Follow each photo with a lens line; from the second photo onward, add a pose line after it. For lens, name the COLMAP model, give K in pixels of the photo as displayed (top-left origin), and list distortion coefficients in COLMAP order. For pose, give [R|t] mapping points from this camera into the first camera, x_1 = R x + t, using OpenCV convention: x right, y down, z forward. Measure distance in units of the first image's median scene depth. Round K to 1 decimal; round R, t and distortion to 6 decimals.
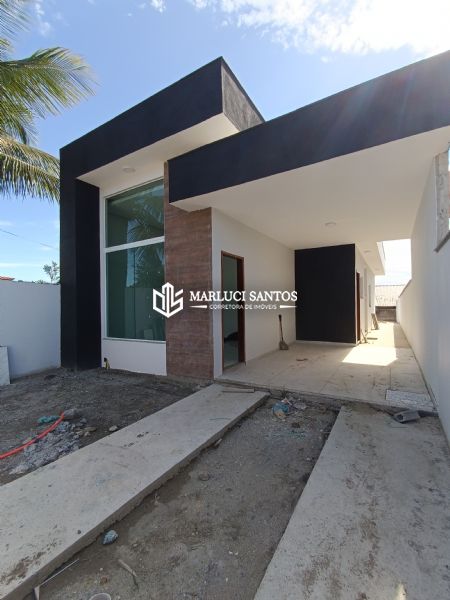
lens RADIAL K [[278.2, 0, 226.5], [0, 278.2, 302.1], [0, 0, 1]] dist [-0.006307, -0.002346]
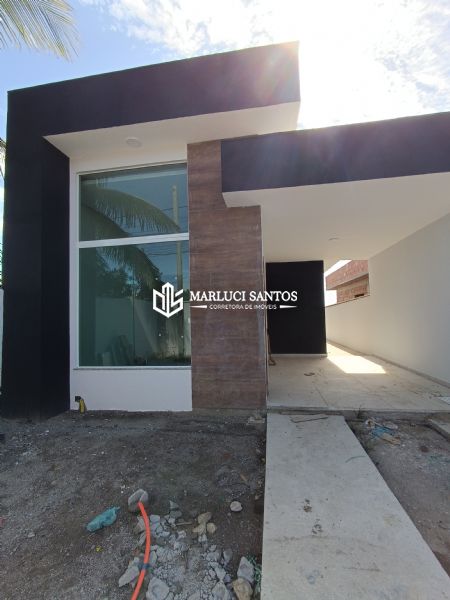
lens RADIAL K [[278.2, 0, 224.1], [0, 278.2, 302.1], [0, 0, 1]] dist [-0.006307, -0.002346]
pose [[0.922513, 0.013228, 0.385740, -0.453620], [0.005679, 0.998839, -0.047834, -0.001229], [-0.385925, 0.046318, 0.921367, 0.244969]]
